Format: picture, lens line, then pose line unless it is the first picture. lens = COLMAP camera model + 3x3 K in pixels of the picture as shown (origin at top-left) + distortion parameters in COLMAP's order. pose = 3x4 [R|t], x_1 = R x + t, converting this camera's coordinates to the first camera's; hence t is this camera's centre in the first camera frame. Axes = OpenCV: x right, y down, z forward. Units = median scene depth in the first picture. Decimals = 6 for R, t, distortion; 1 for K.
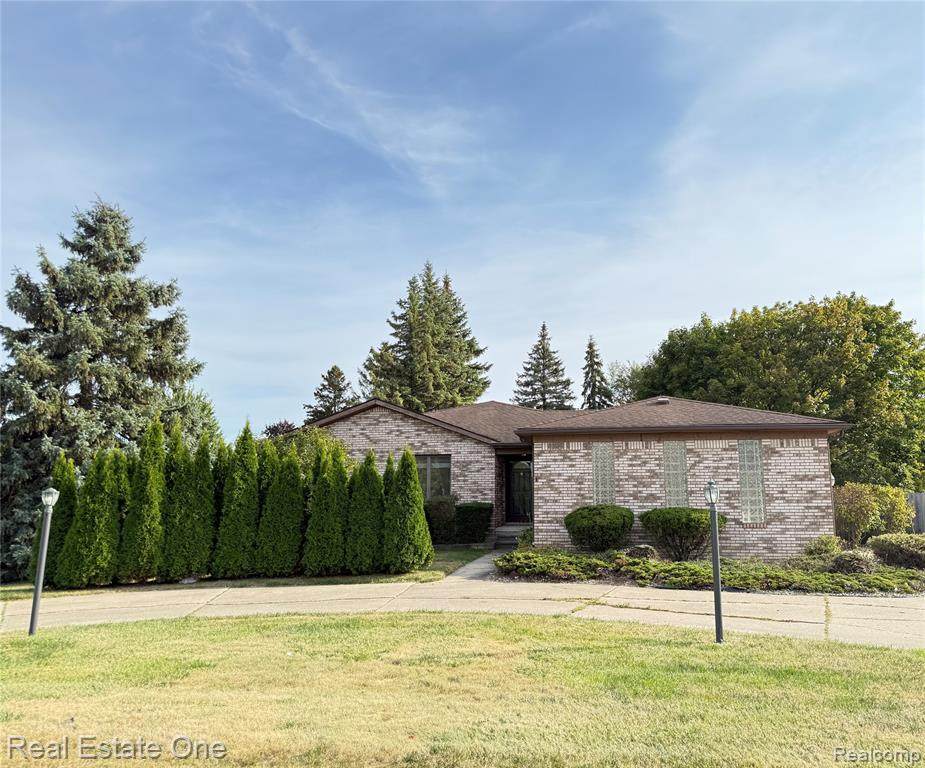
lens RADIAL K [[746.3, 0, 465.4], [0, 746.3, 377.3], [0, 0, 1]] dist [0.081188, -0.012270]
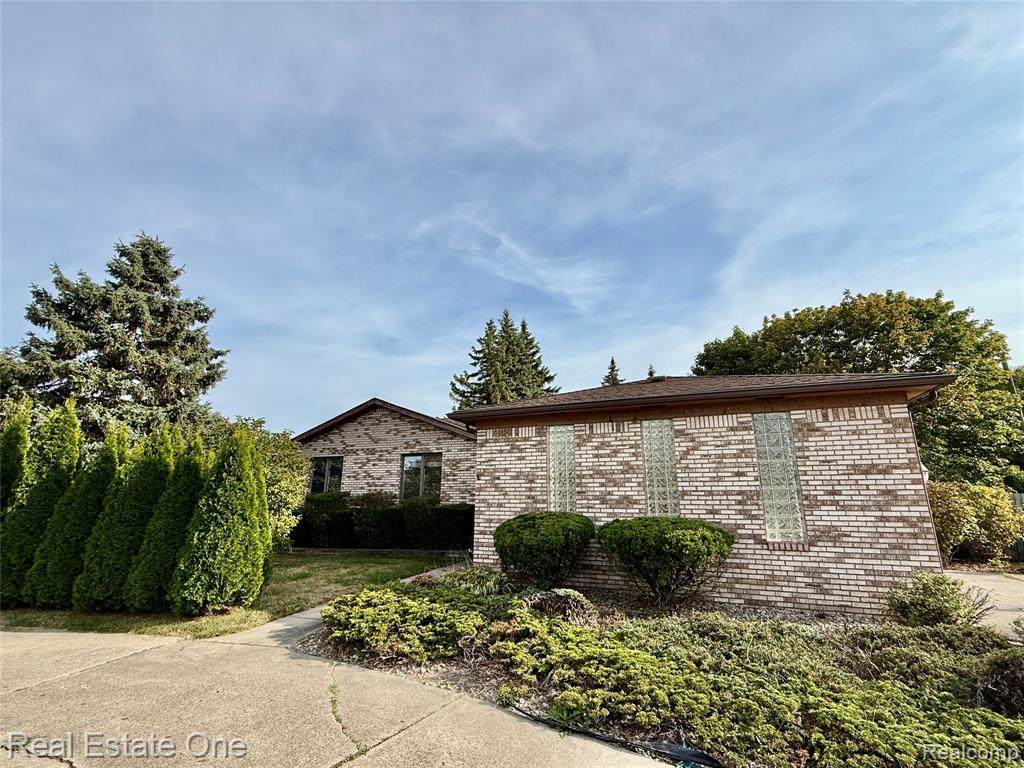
lens RADIAL K [[443.0, 0, 513.9], [0, 443.0, 387.1], [0, 0, 1]] dist [0.023633, 0.001414]
pose [[0.977786, -0.047792, -0.204082, 0.230724], [0.031734, 0.996189, -0.081244, 0.082652], [0.207187, 0.072963, 0.975577, 0.553739]]
